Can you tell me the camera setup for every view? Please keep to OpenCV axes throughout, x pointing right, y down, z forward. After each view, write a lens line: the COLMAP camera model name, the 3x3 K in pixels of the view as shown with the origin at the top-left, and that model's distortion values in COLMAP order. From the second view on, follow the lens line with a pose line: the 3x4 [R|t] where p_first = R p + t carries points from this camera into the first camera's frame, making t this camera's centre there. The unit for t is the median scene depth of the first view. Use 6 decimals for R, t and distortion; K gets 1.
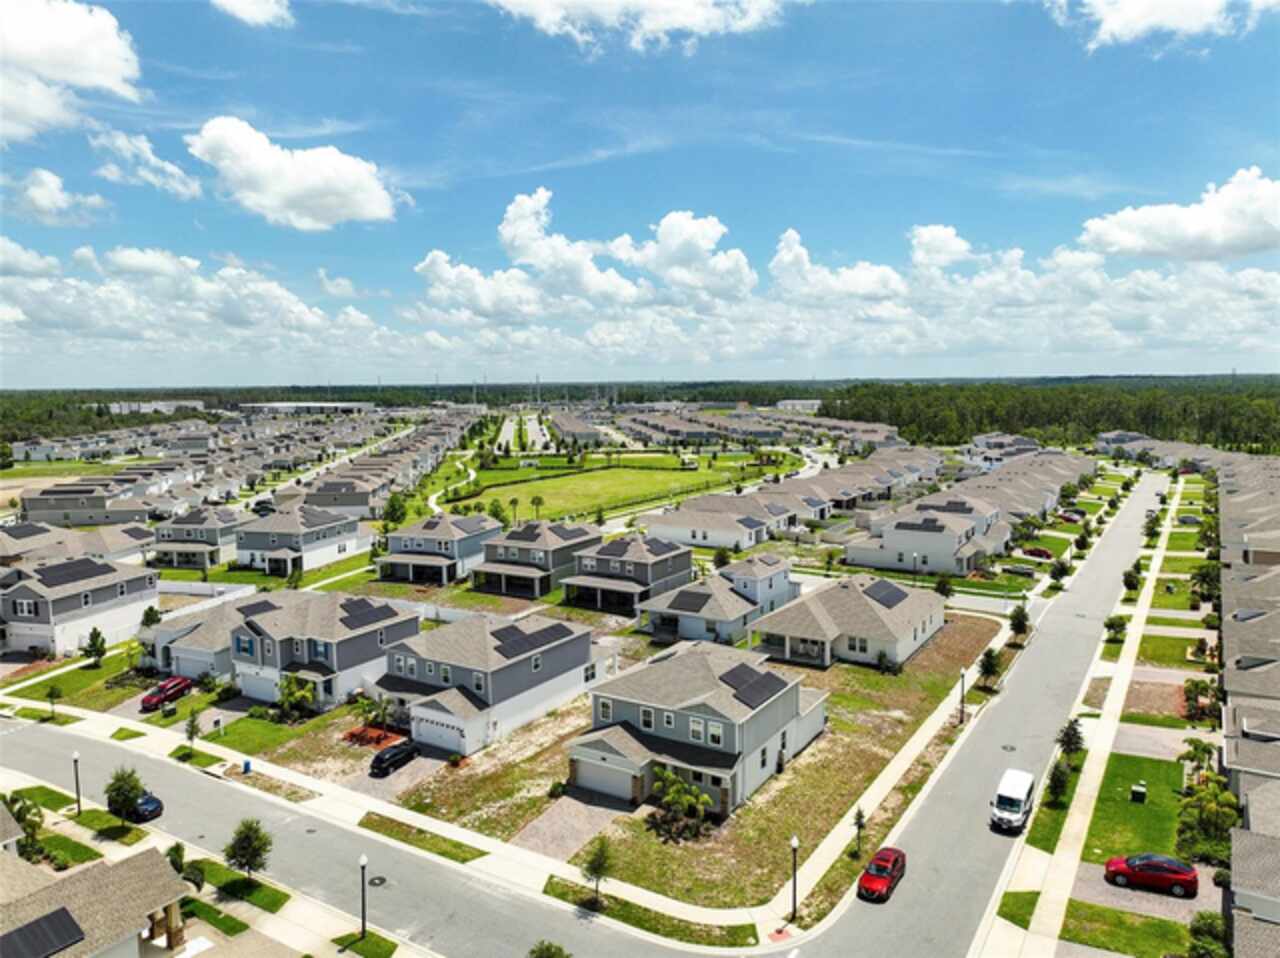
lens RADIAL K [[905.8, 0, 641.3], [0, 905.8, 486.0], [0, 0, 1]] dist [0.007232, 0.003801]
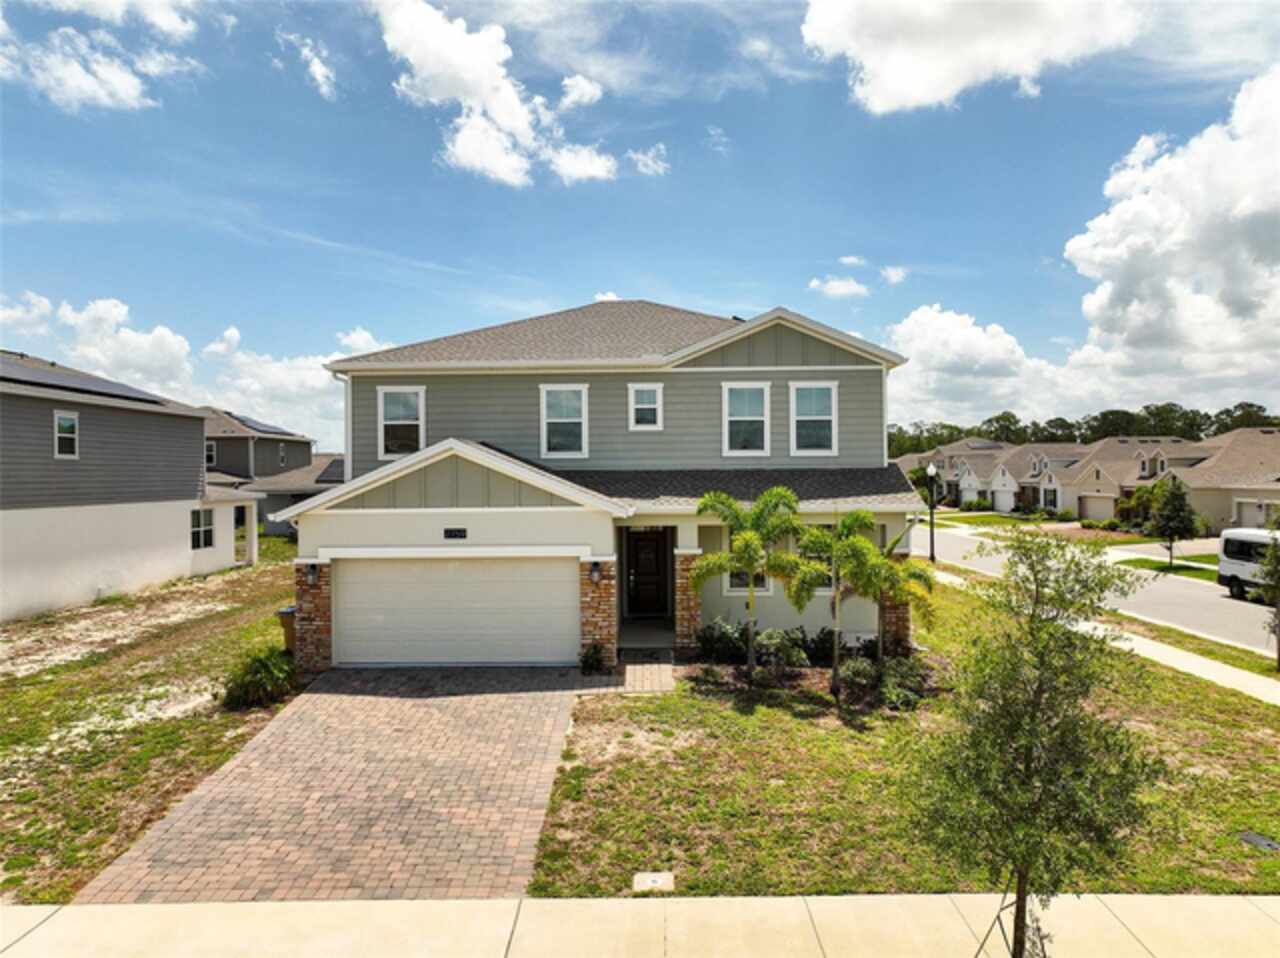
lens RADIAL K [[905.8, 0, 644.7], [0, 905.8, 479.4], [0, 0, 1]] dist [0.007232, 0.003801]
pose [[0.849585, -0.000944, 0.527452, -0.105663], [0.062245, 0.993190, -0.098484, 0.245248], [-0.523767, 0.116502, 0.843858, 0.577126]]
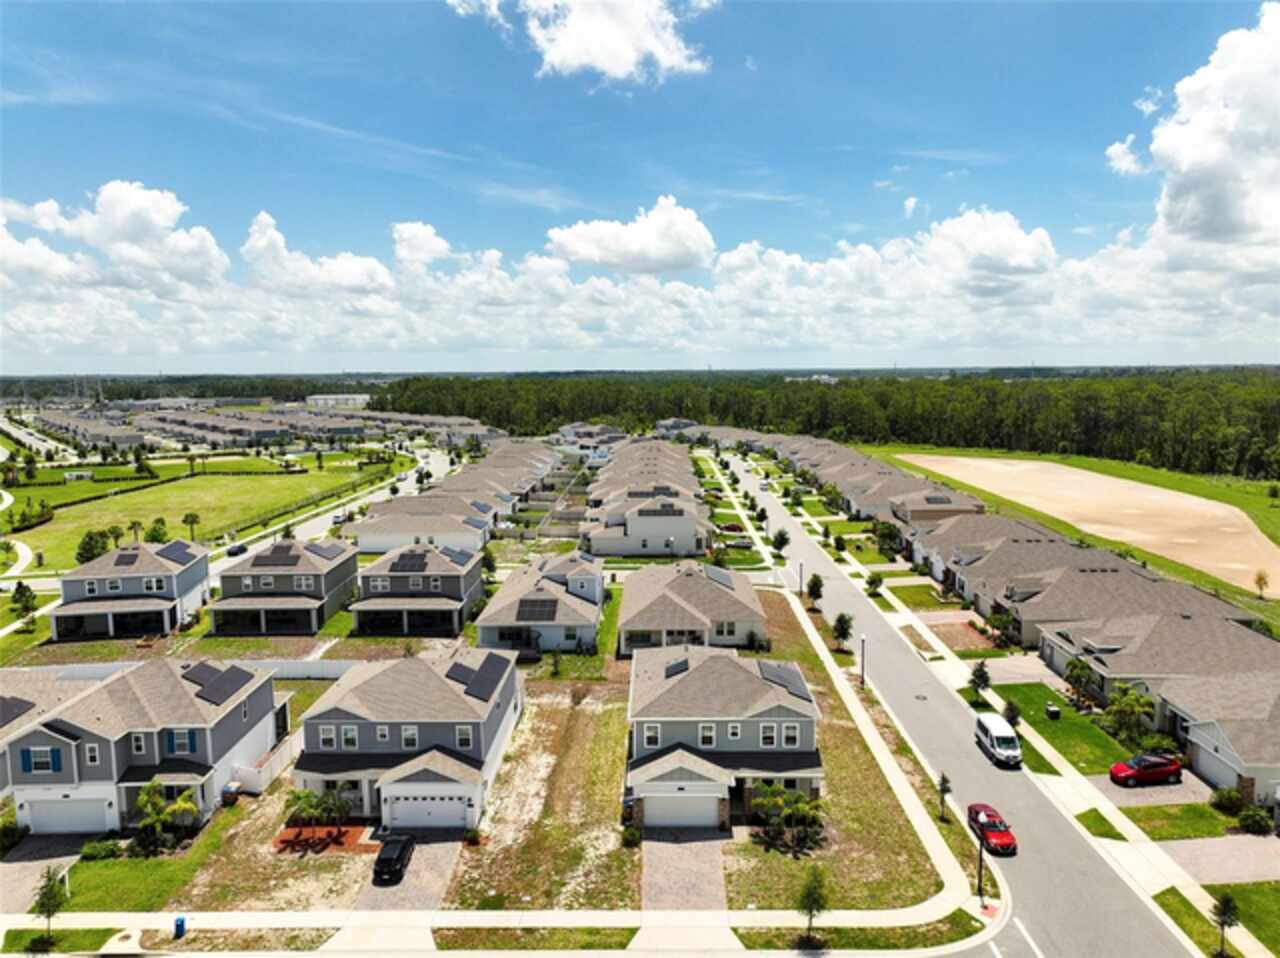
lens RADIAL K [[905.8, 0, 649.5], [0, 905.8, 478.4], [0, 0, 1]] dist [0.007232, 0.003801]
pose [[0.852490, -0.057852, 0.519532, -0.403526], [0.058671, 0.998167, 0.014879, -0.016911], [-0.519440, 0.017797, 0.854321, 0.187974]]
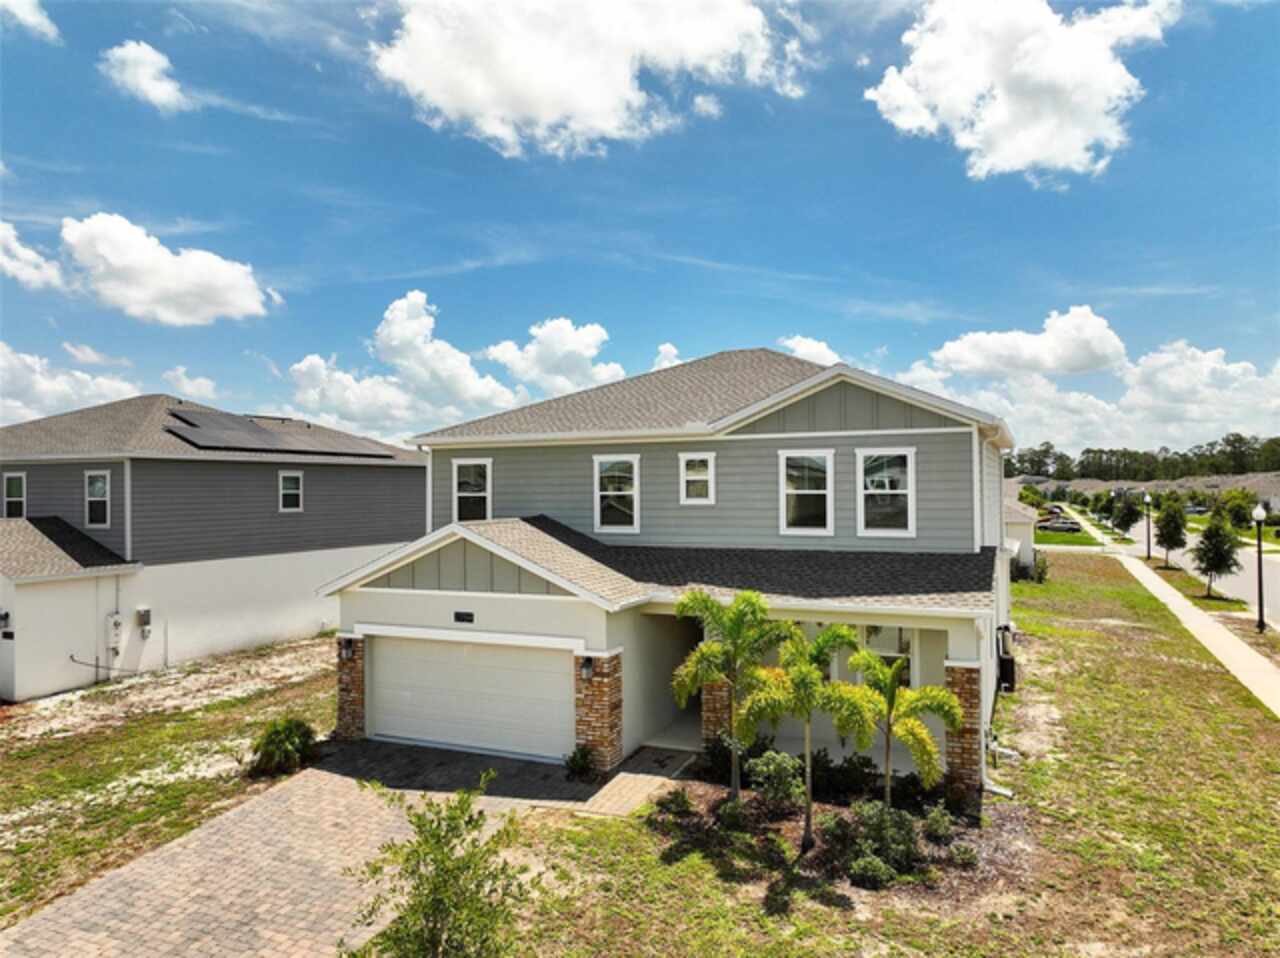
lens RADIAL K [[905.8, 0, 643.7], [0, 905.8, 479.8], [0, 0, 1]] dist [0.007232, 0.003801]
pose [[0.989086, 0.001826, 0.147328, -0.022379], [0.016431, 0.992319, -0.122610, 0.229215], [-0.146420, 0.123692, 0.981459, 0.563965]]
